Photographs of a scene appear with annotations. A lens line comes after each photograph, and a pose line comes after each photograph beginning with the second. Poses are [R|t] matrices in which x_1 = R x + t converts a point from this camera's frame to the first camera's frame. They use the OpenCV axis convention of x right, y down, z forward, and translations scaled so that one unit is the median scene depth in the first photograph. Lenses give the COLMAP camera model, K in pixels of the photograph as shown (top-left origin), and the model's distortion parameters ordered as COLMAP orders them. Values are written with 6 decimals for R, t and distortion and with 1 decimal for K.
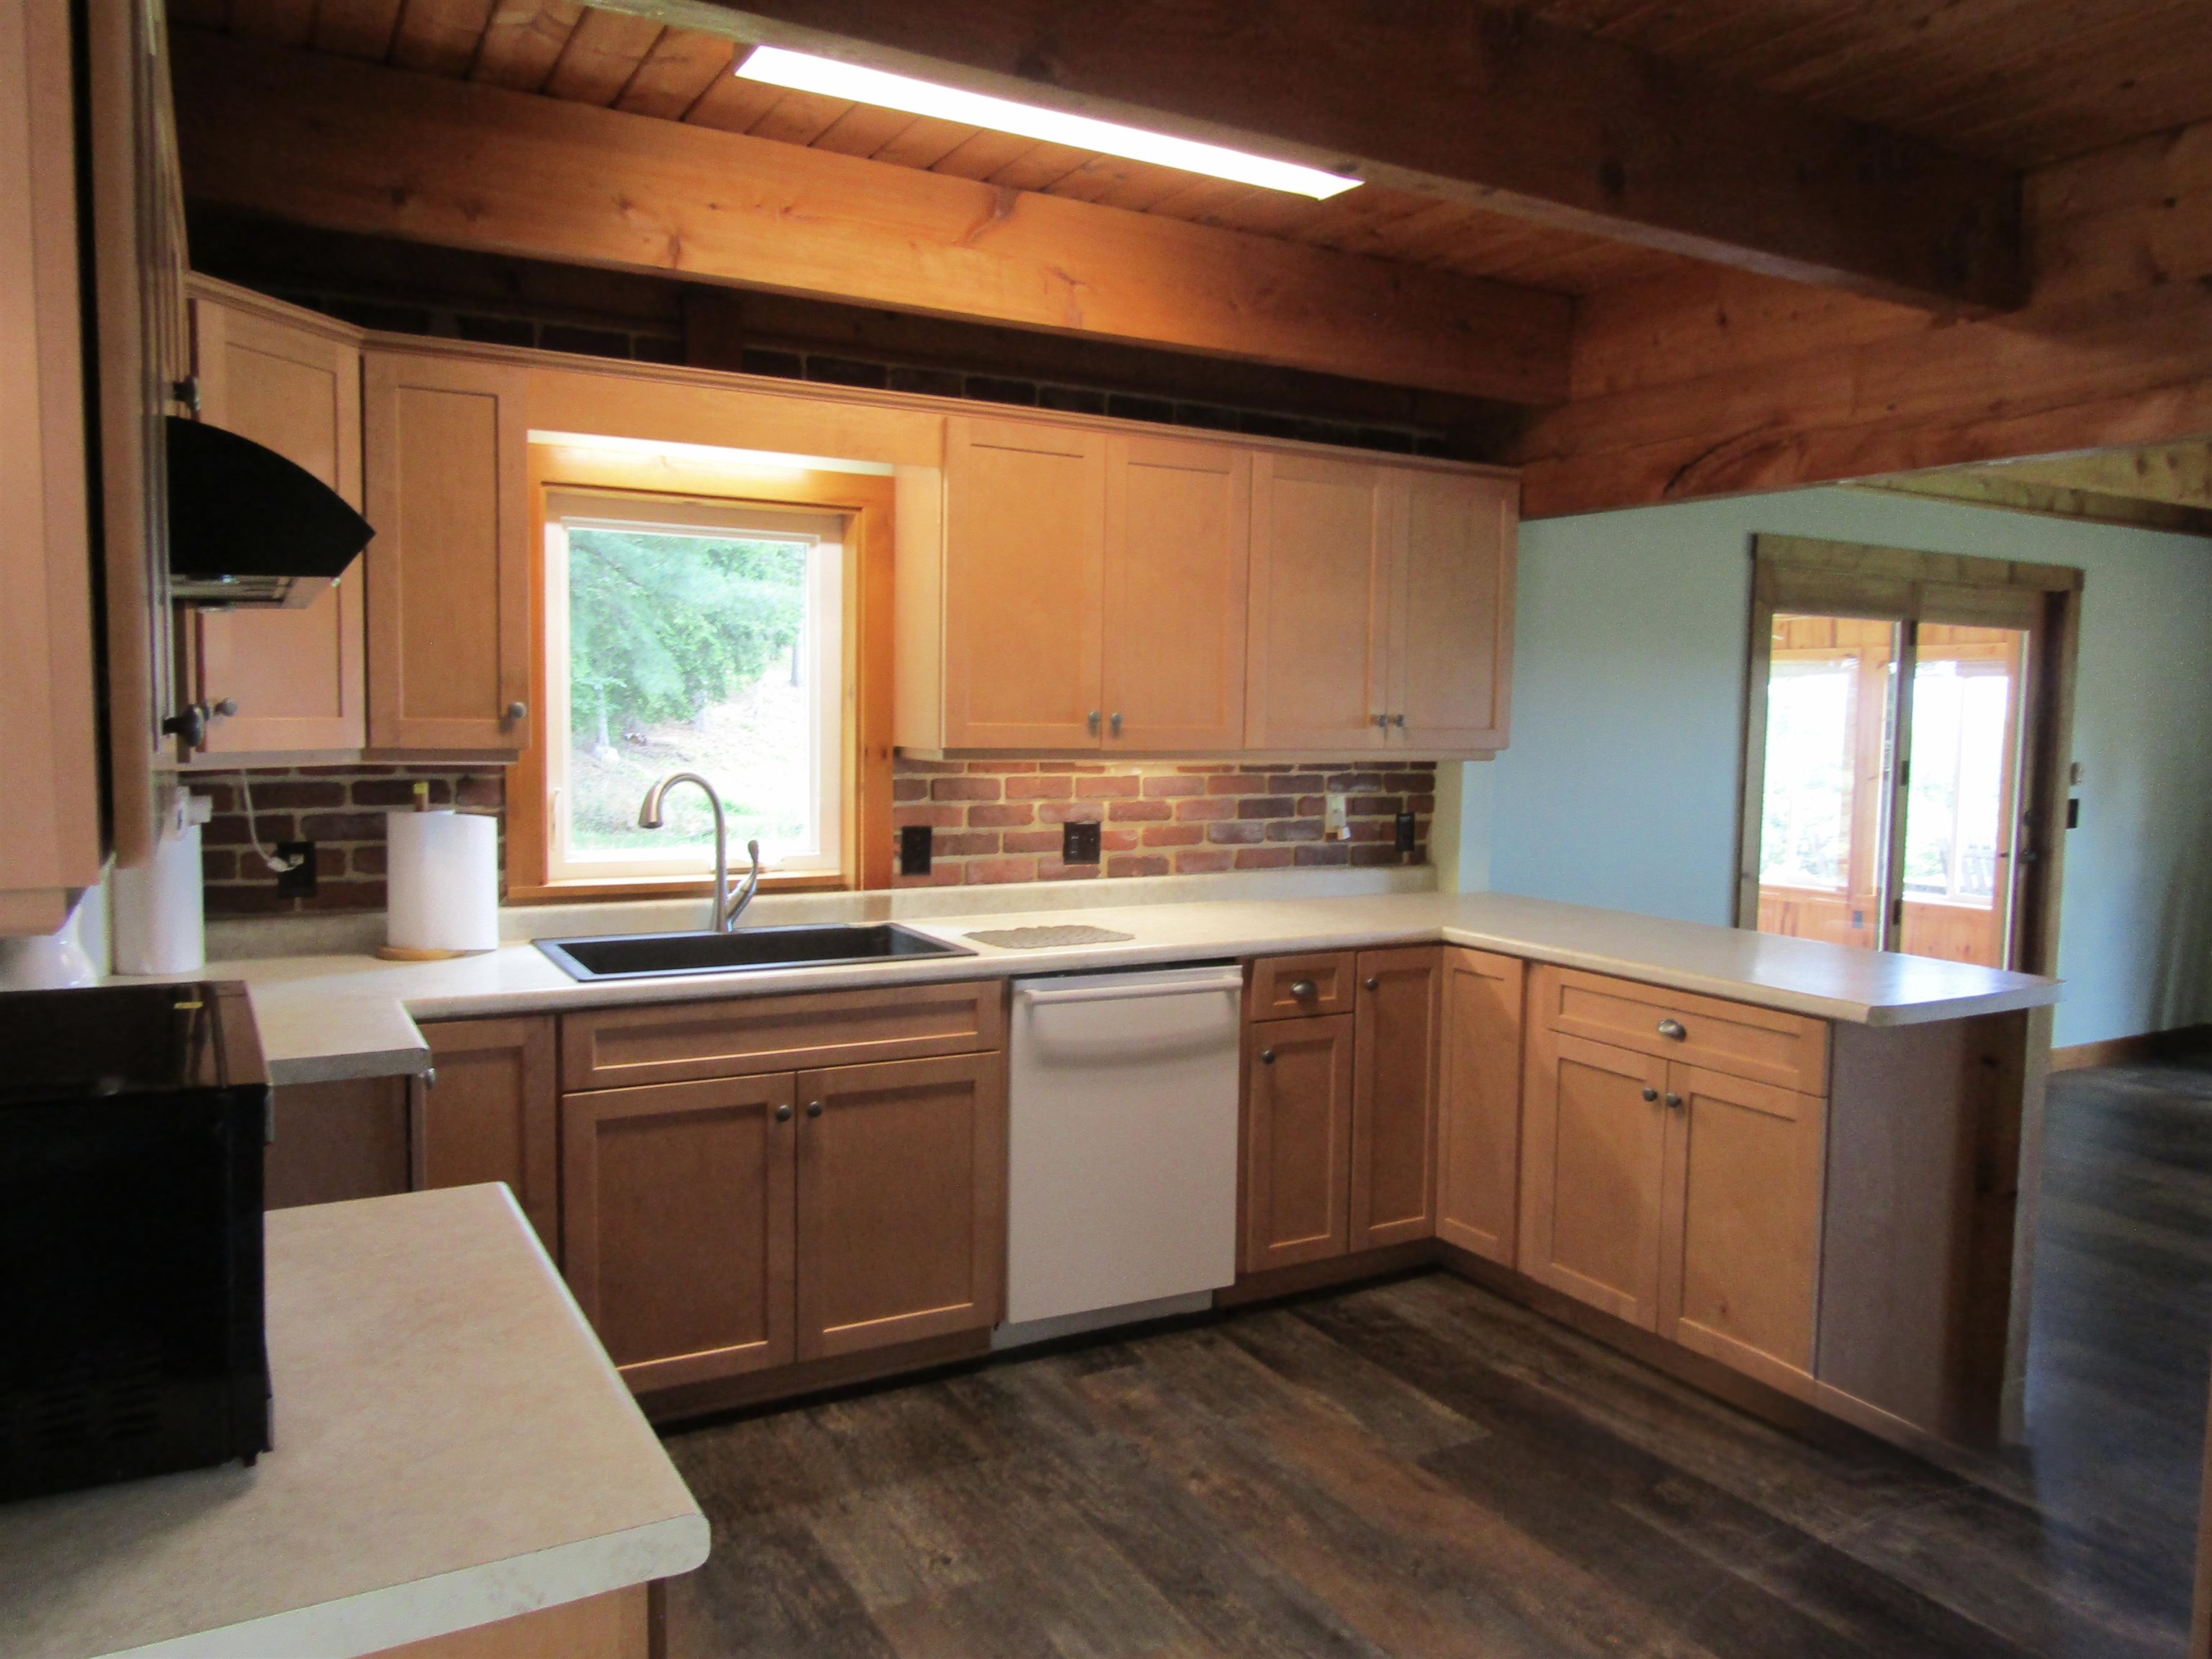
lens RADIAL K [[1569.8, 0, 1098.7], [0, 1569.8, 827.7], [0, 0, 1]] dist [-0.011228, 0.003092]
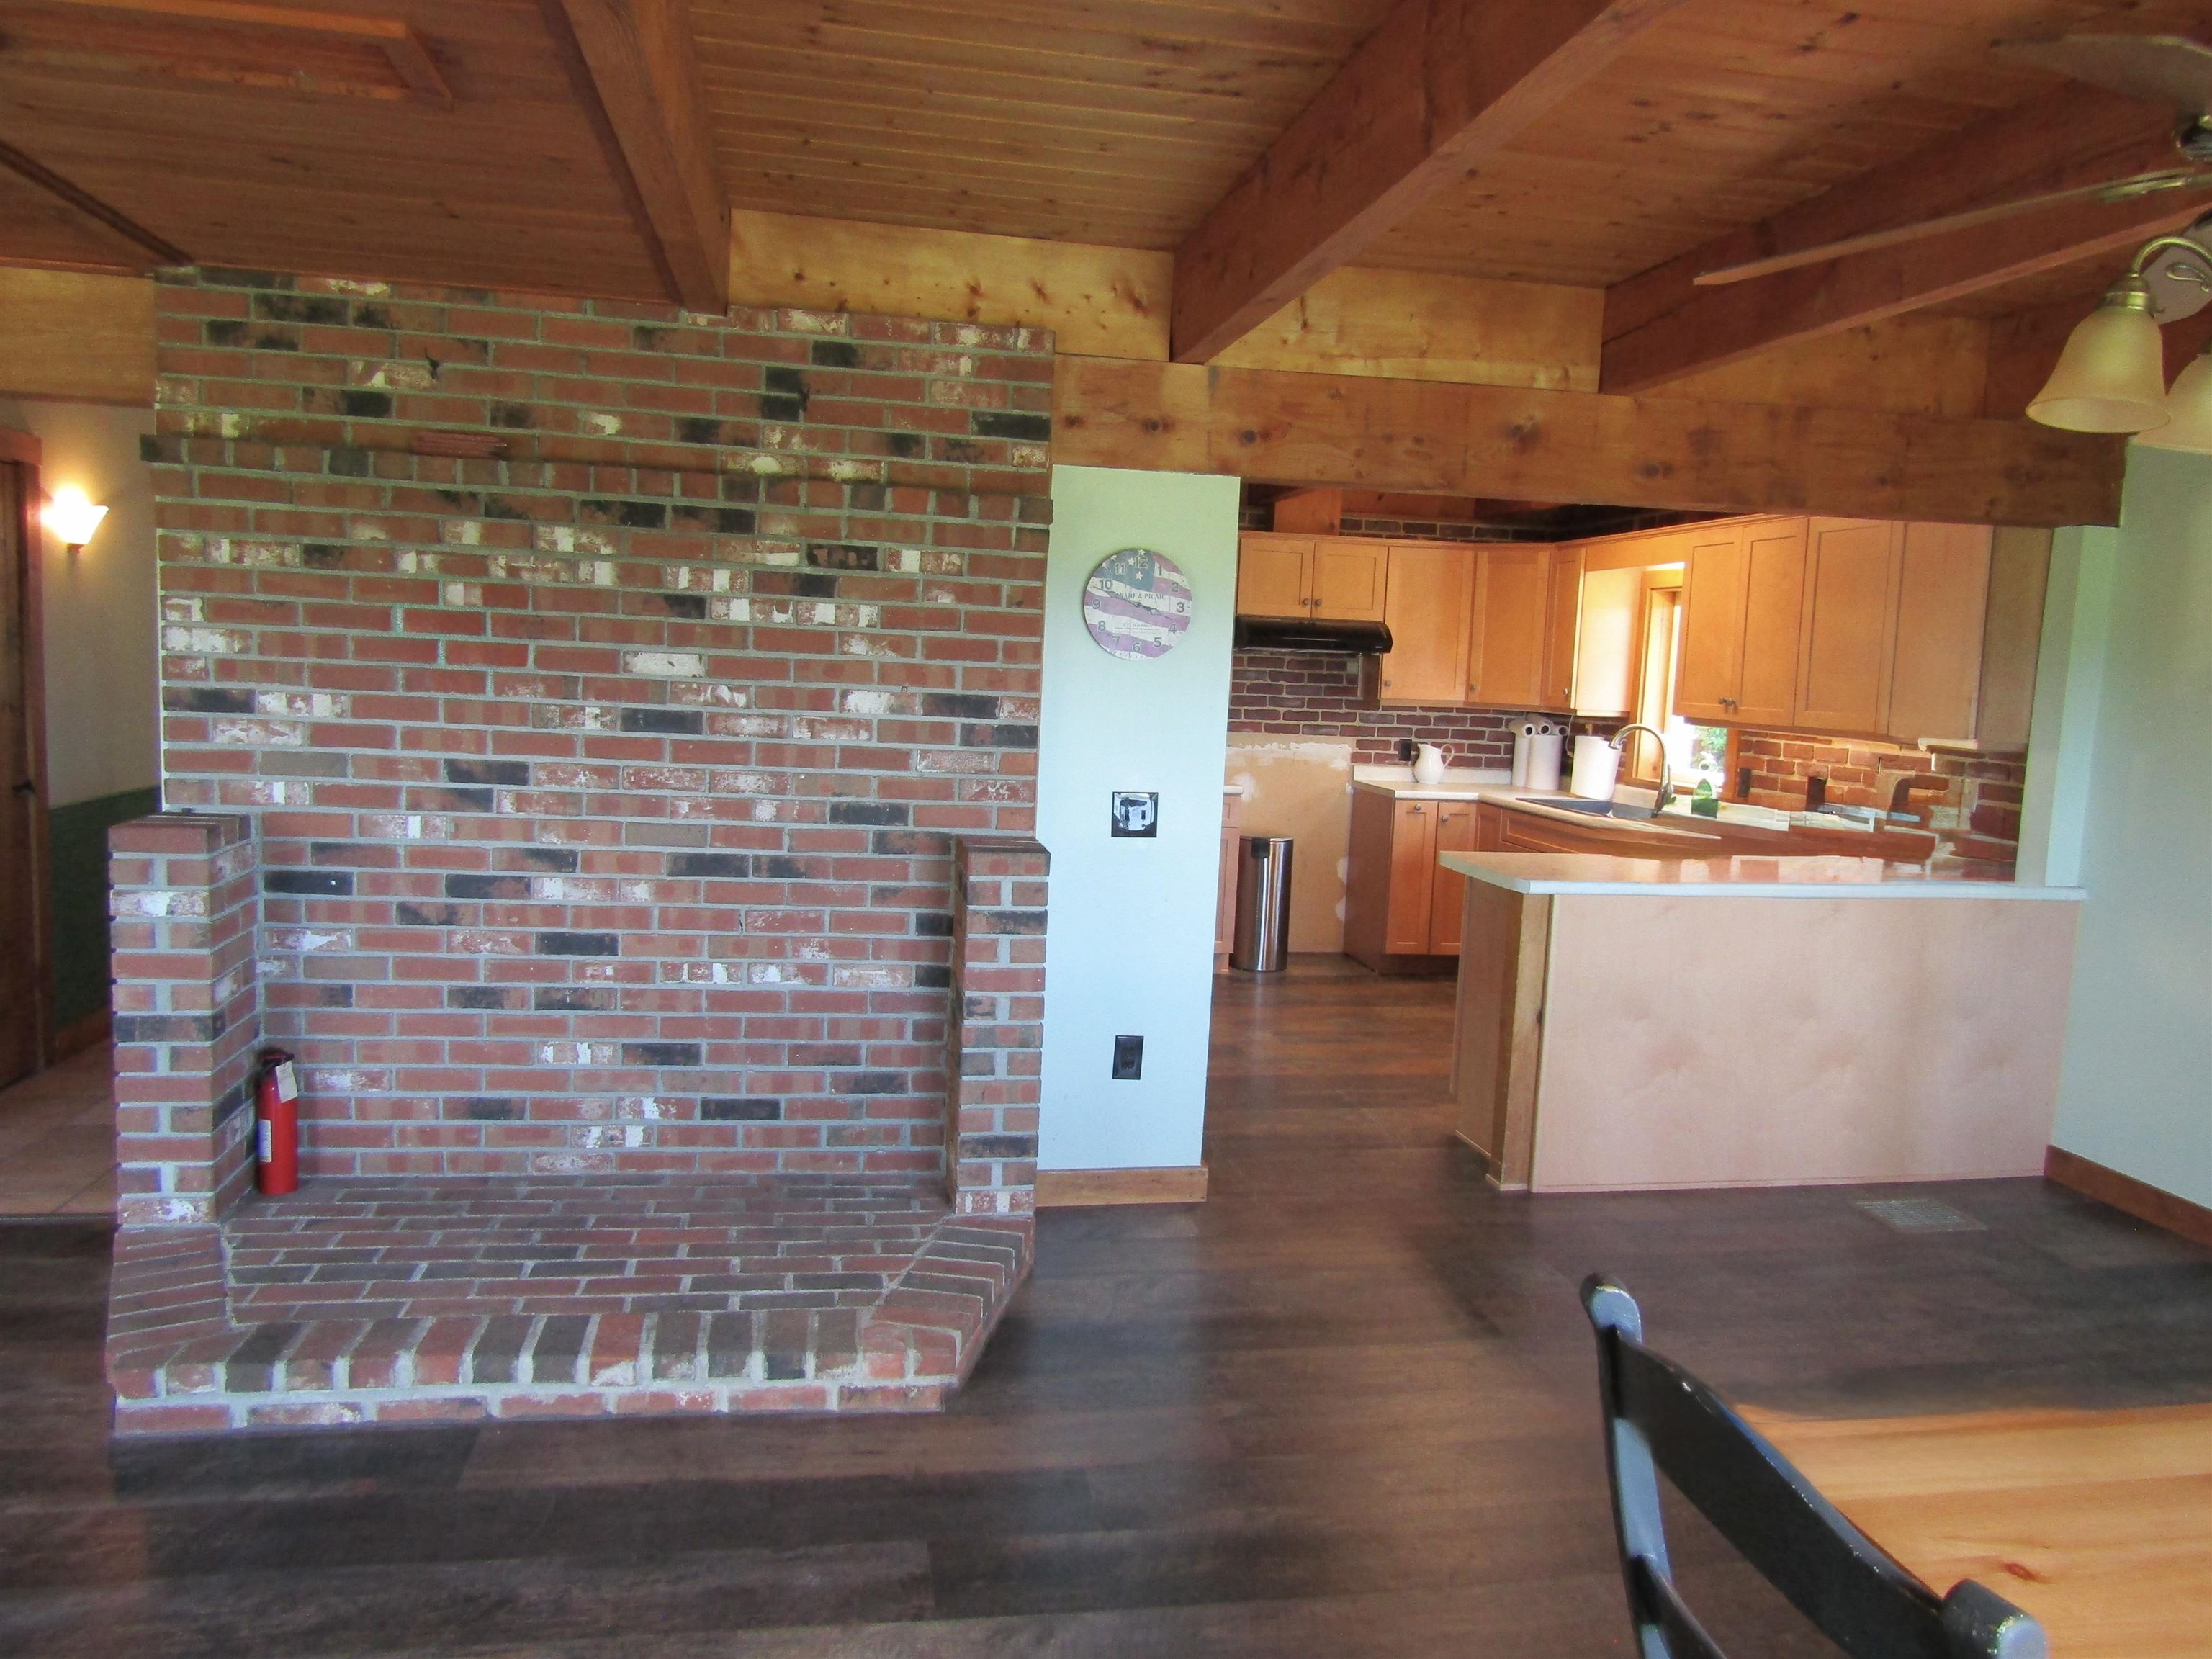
lens RADIAL K [[1569.8, 0, 1105.0], [0, 1569.8, 829.9], [0, 0, 1]] dist [-0.011228, 0.003092]
pose [[-0.298785, 0.069836, -0.951762, 1.558329], [-0.136448, 0.983946, 0.115032, -0.032436], [0.944515, 0.164236, -0.284459, 0.782729]]
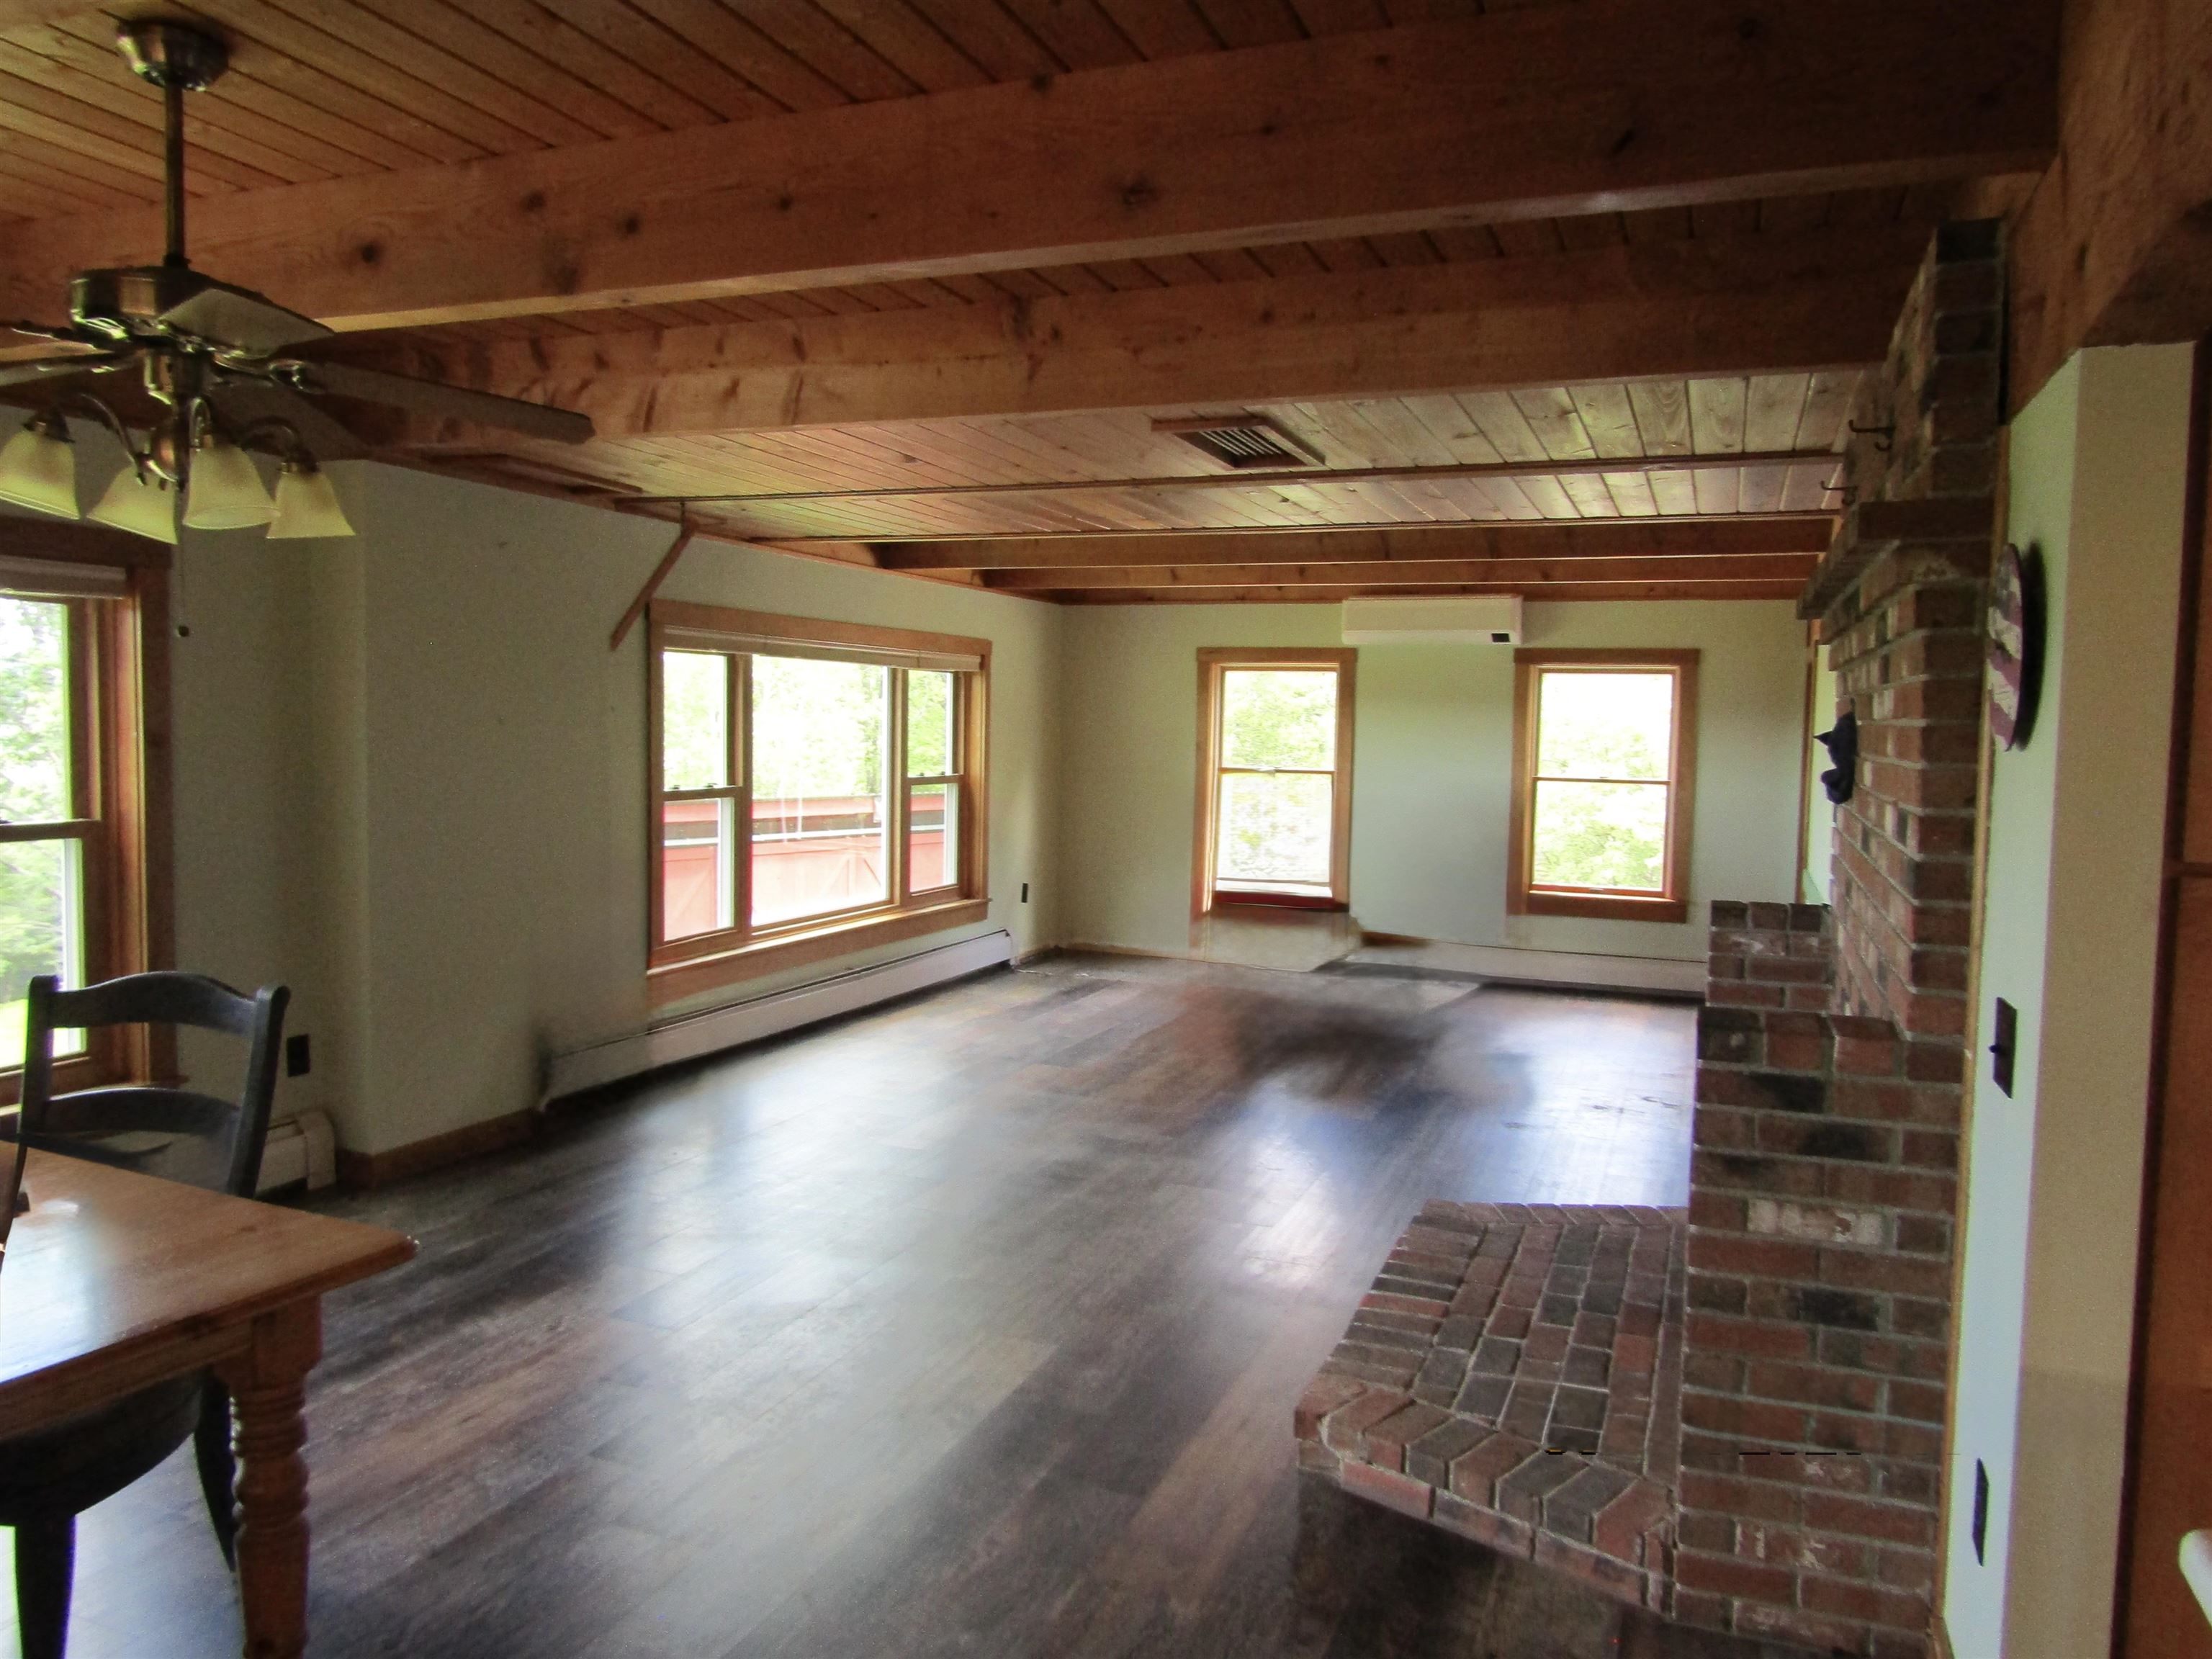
lens RADIAL K [[1569.8, 0, 1109.0], [0, 1569.8, 841.9], [0, 0, 1]] dist [-0.011228, 0.003092]
pose [[-0.655117, -0.090816, 0.750049, 0.408470], [0.032257, 0.988482, 0.147860, -0.083027], [-0.754838, 0.121060, -0.644642, 1.068432]]
